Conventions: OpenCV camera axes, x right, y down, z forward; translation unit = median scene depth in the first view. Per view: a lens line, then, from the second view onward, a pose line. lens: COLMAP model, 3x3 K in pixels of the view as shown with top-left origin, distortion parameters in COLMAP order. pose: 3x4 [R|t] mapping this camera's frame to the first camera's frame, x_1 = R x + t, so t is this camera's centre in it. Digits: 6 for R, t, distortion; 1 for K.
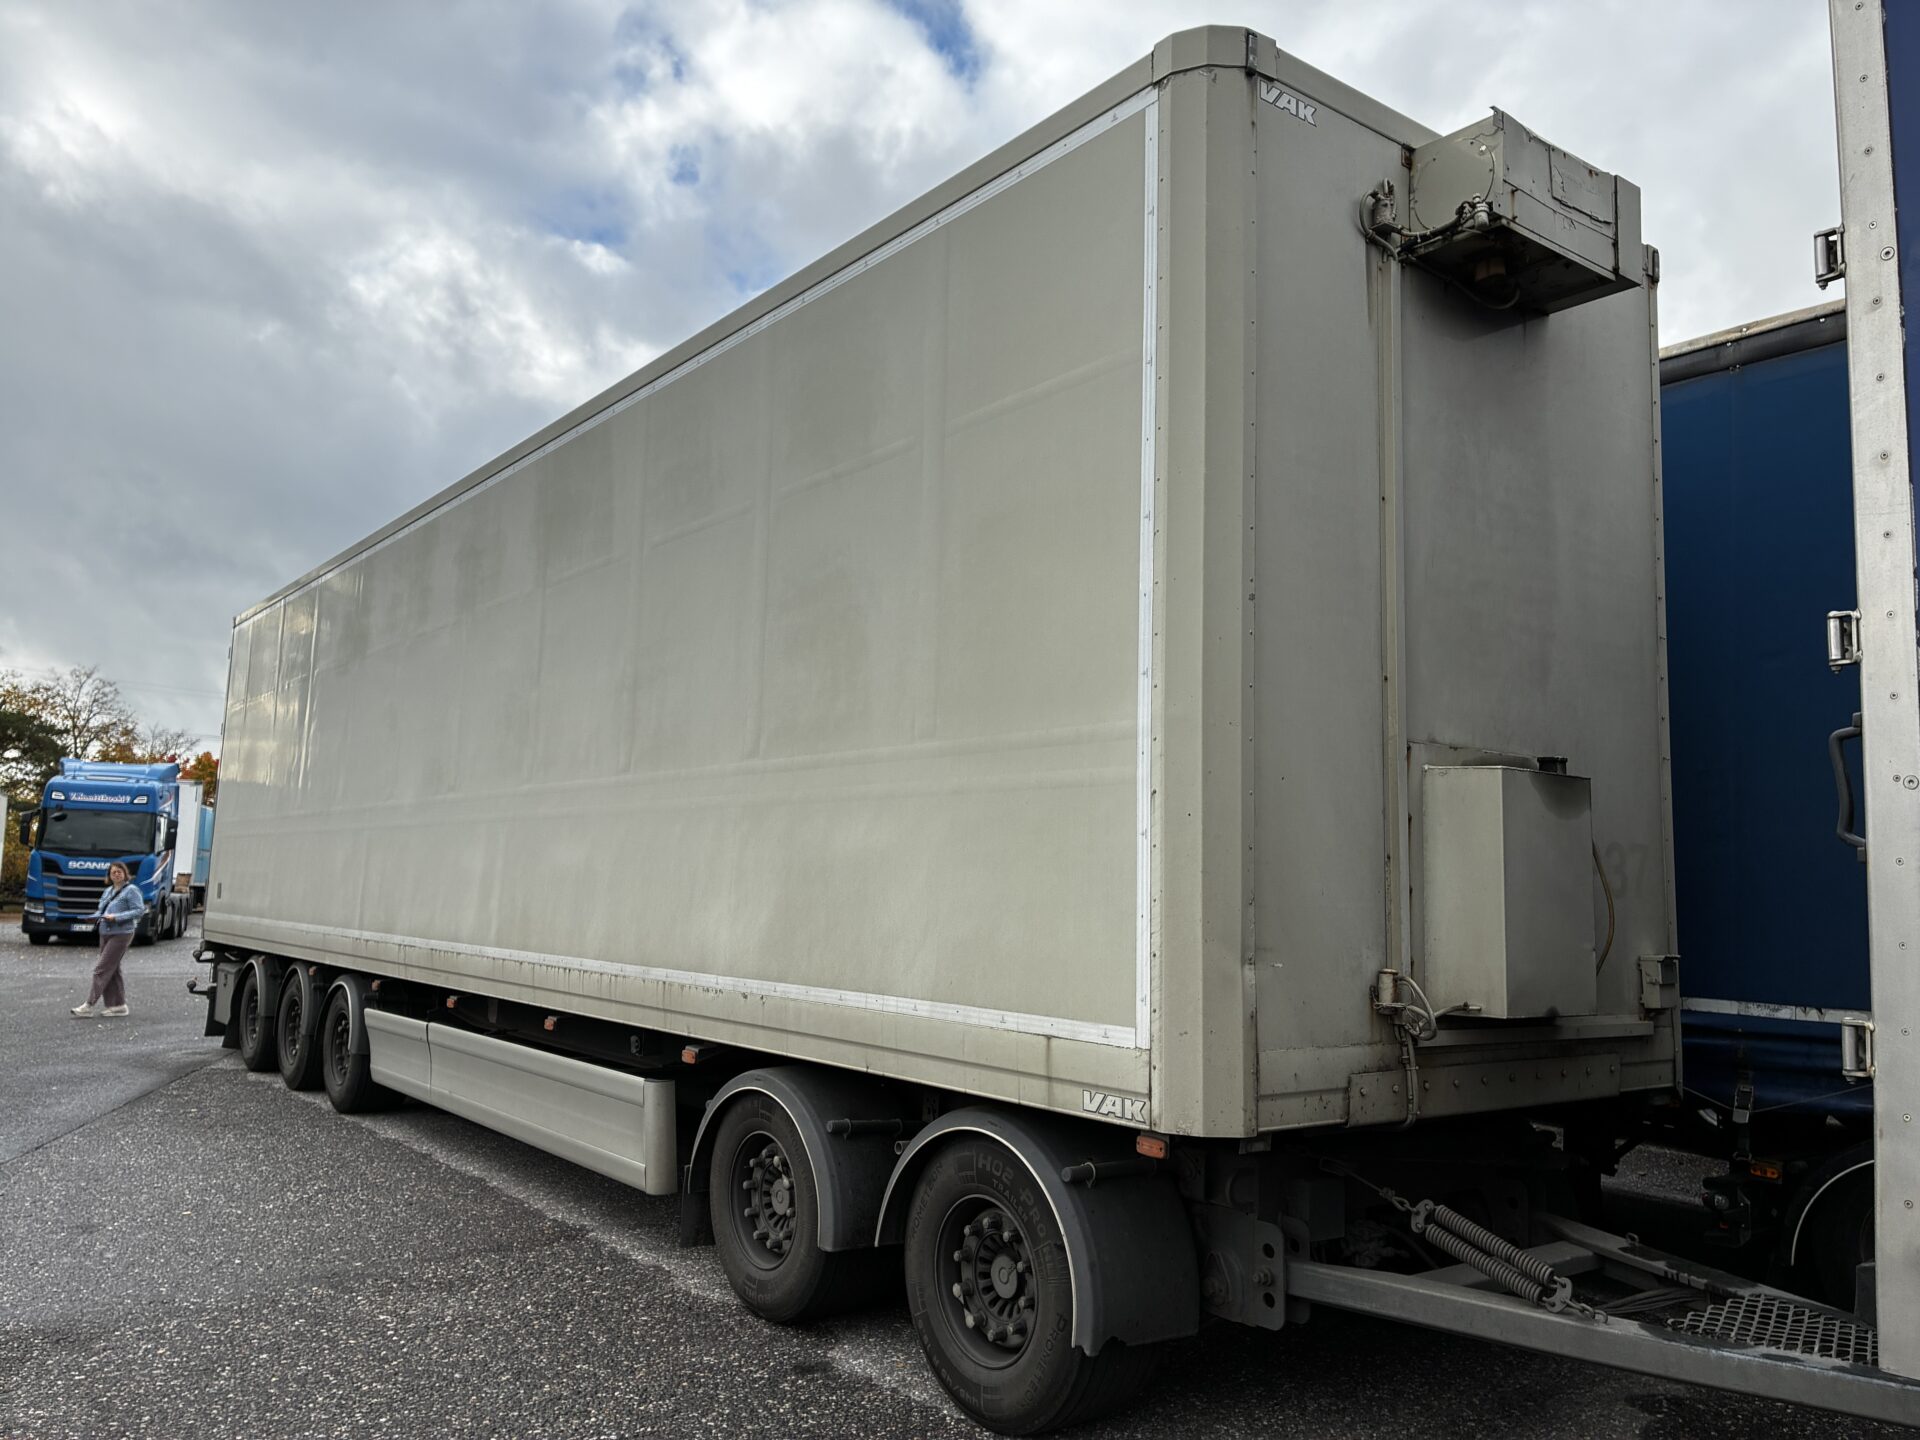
lens RADIAL K [[1468.7, 0, 953.4], [0, 1468.7, 712.8], [0, 0, 1]] dist [0.052133, -0.069524]
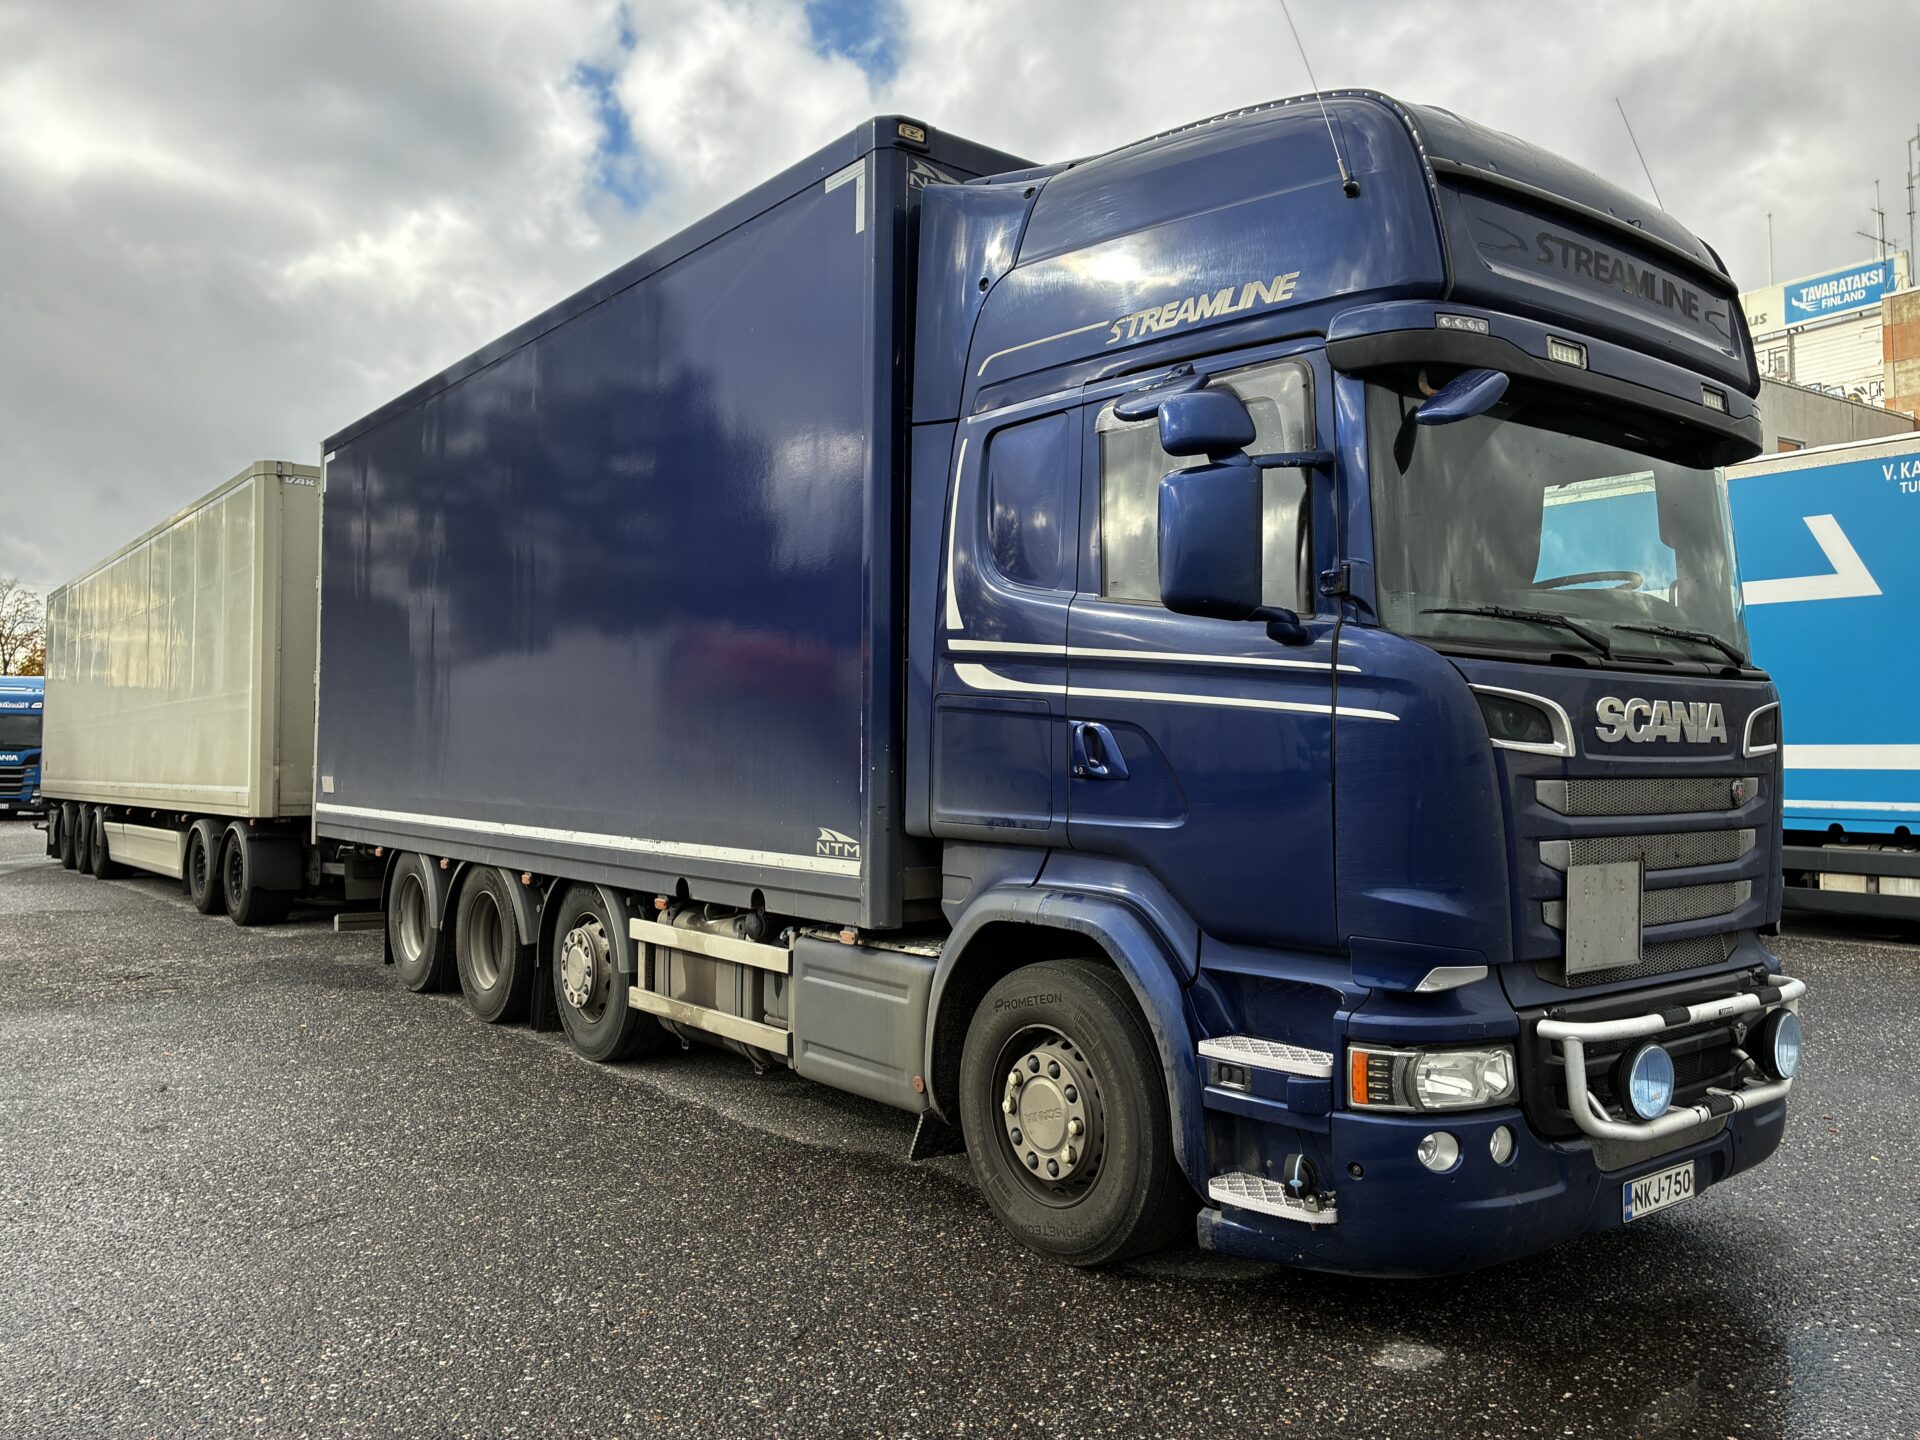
lens RADIAL K [[1468.7, 0, 952.0], [0, 1468.7, 712.3], [0, 0, 1]] dist [0.052133, -0.069524]
pose [[0.999380, -0.024550, 0.025245, 0.964060], [0.022386, 0.996324, 0.082690, -0.108482], [-0.027182, -0.082074, 0.996256, -1.361913]]
